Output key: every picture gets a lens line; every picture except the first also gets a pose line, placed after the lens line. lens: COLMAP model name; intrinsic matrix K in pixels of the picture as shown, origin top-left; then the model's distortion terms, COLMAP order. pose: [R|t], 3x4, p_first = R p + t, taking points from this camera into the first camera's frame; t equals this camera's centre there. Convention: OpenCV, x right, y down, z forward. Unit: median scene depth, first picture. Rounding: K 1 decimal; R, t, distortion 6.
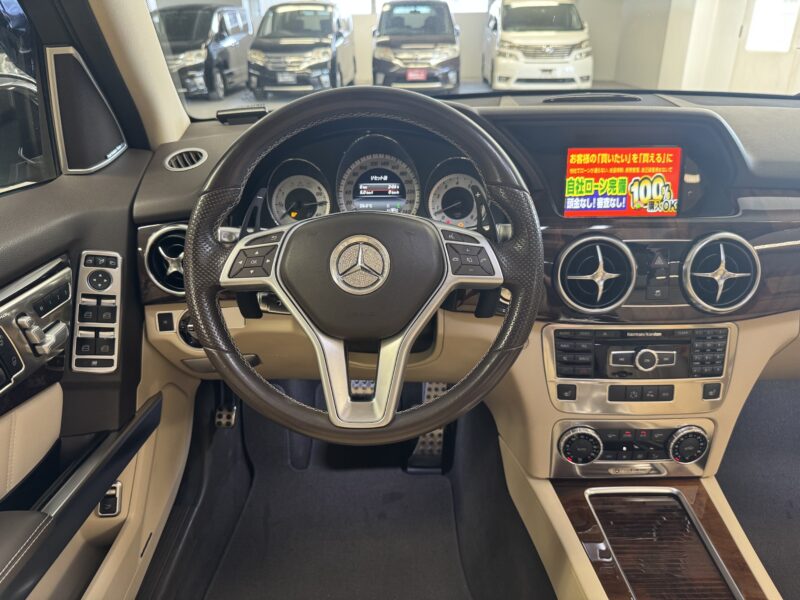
lens RADIAL K [[573.0, 0, 398.2], [0, 573.0, 302.7], [0, 0, 1]] dist [0.038282, -0.072819]
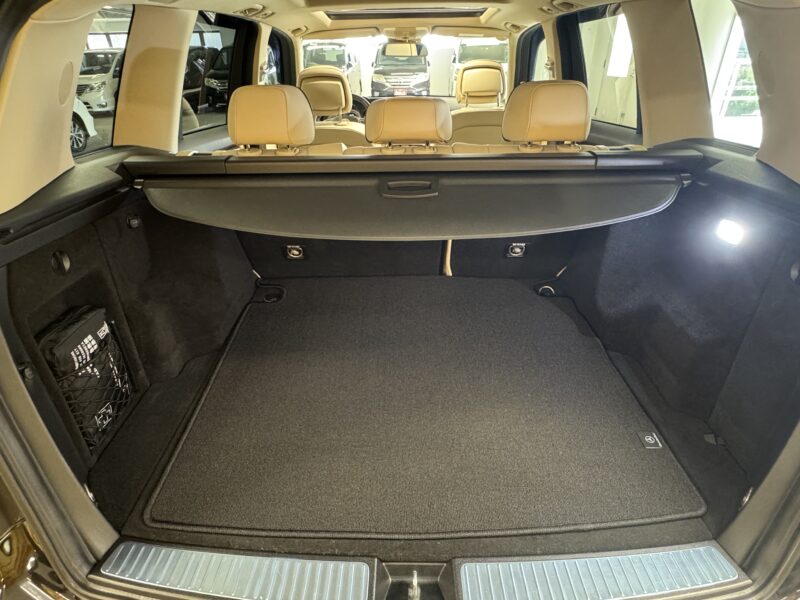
lens RADIAL K [[456.4, 0, 392.5], [0, 456.4, 303.2], [0, 0, 1]] dist [-0.013284, 0.001504]
pose [[0.999881, 0.004803, -0.014648, 0.032471], [-0.003978, 0.998434, 0.055802, 0.089101], [0.014893, -0.055737, 0.998334, -0.224145]]
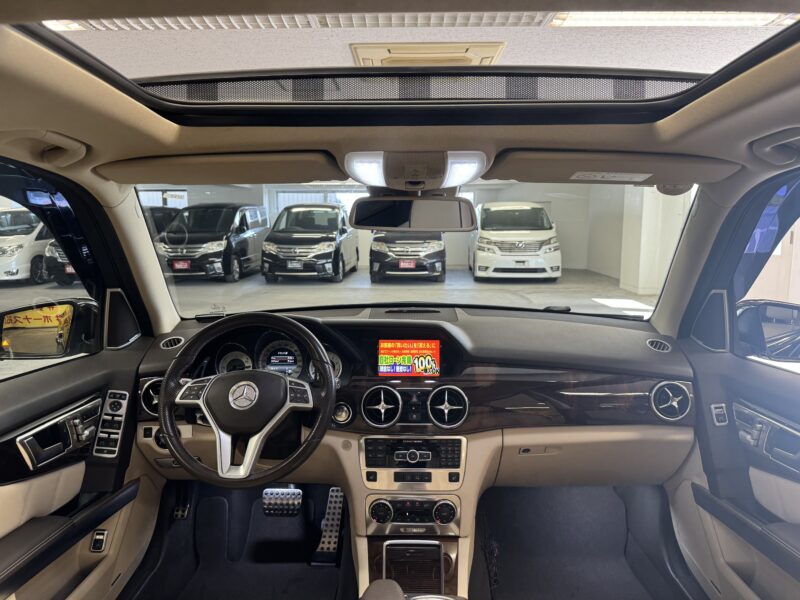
lens RADIAL K [[573.0, 0, 399.4], [0, 573.0, 302.0], [0, 0, 1]] dist [0.038282, -0.072819]
pose [[0.999827, 0.012265, -0.013982, 0.034129], [-0.015851, 0.955178, -0.295608, 0.014156], [0.009730, 0.295779, 0.955207, -0.070263]]
